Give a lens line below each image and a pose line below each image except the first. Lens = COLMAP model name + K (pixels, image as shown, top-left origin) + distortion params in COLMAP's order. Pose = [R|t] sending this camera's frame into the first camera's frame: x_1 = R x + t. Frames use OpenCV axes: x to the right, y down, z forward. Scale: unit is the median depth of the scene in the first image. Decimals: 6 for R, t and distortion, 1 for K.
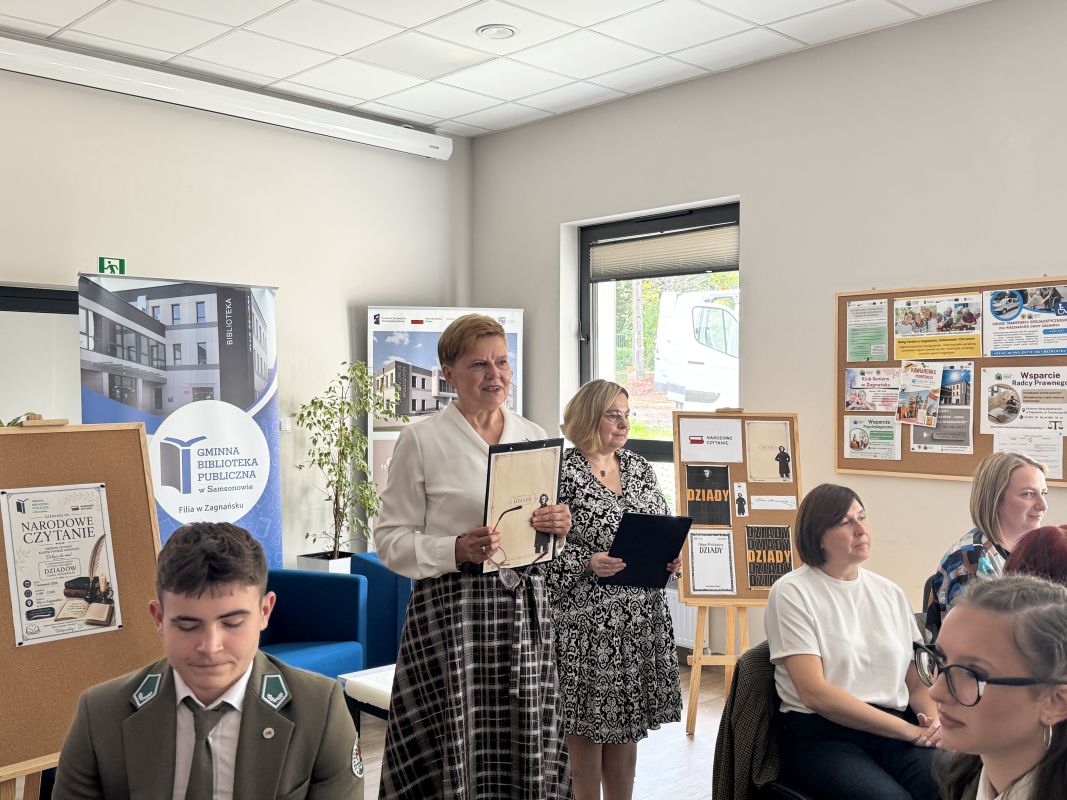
lens RADIAL K [[1084.4, 0, 527.5], [0, 1084.4, 398.3], [0, 0, 1]] dist [0.012949, 0.000000]
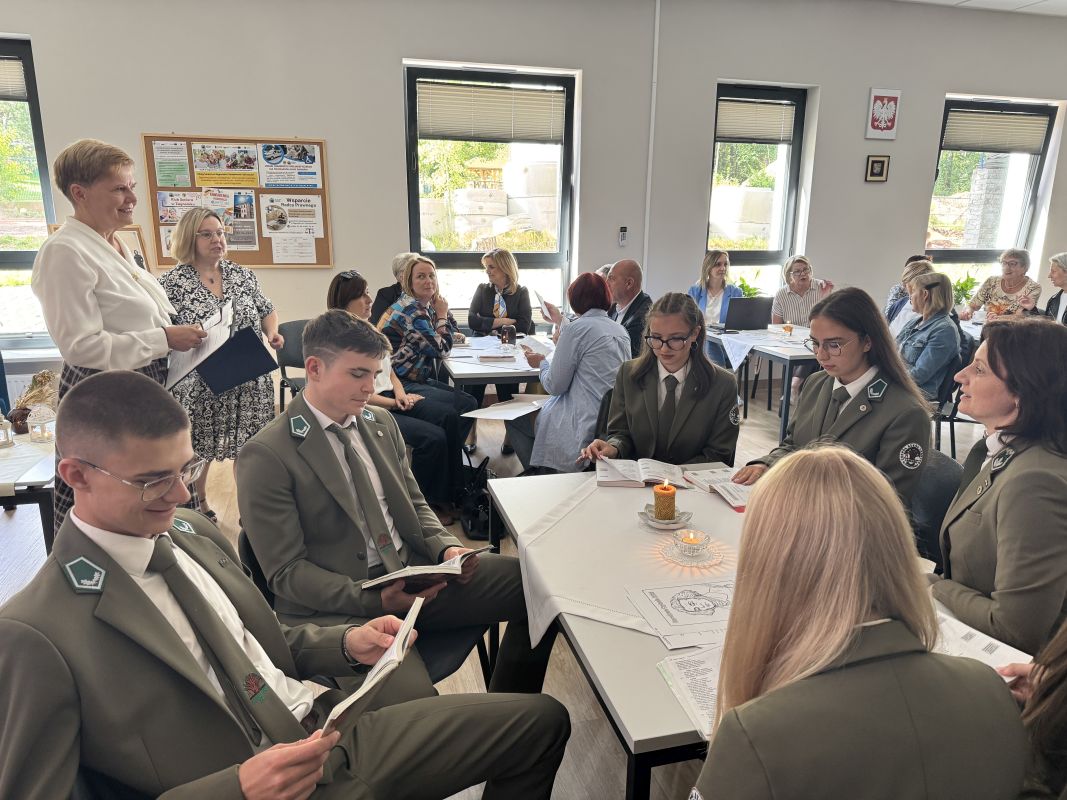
lens RADIAL K [[761.1, 0, 502.5], [0, 761.1, 399.6], [0, 0, 1]] dist [0.040636, -0.033255]
pose [[0.474012, -0.203869, 0.856592, -0.408368], [-0.002333, 0.972533, 0.232754, 0.002058], [-0.880515, -0.112326, 0.460517, 0.134919]]
